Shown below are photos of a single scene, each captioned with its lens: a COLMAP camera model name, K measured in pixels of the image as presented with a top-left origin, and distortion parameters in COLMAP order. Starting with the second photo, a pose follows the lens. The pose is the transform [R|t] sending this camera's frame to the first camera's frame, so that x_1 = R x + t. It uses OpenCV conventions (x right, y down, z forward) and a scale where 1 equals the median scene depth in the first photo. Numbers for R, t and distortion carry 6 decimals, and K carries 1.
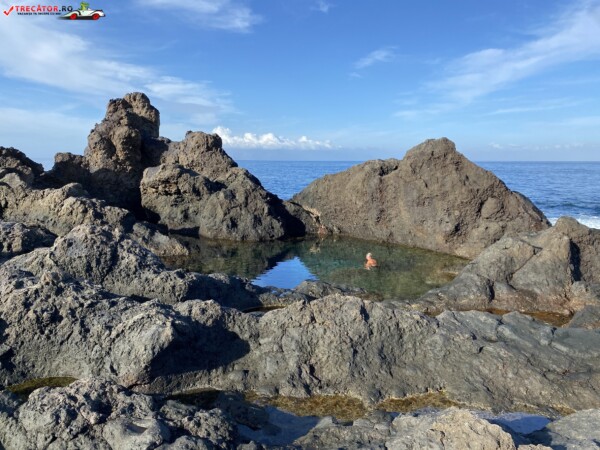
lens RADIAL K [[464.7, 0, 300.0], [0, 464.7, 225.0], [0, 0, 1]] dist [0.025386, -0.010044]
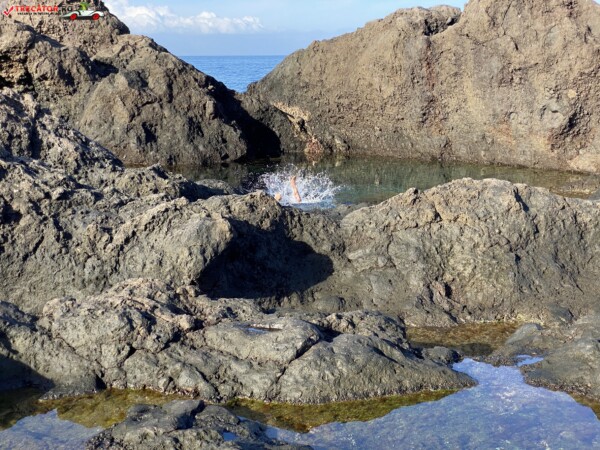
lens RADIAL K [[899.3, 0, 314.0], [0, 899.3, 225.1], [0, 0, 1]] dist [0.158288, -0.308348]
pose [[0.991010, -0.037427, 0.128446, -0.212934], [0.030884, 0.998140, 0.052558, 0.116351], [-0.130174, -0.048119, 0.990323, -0.093209]]
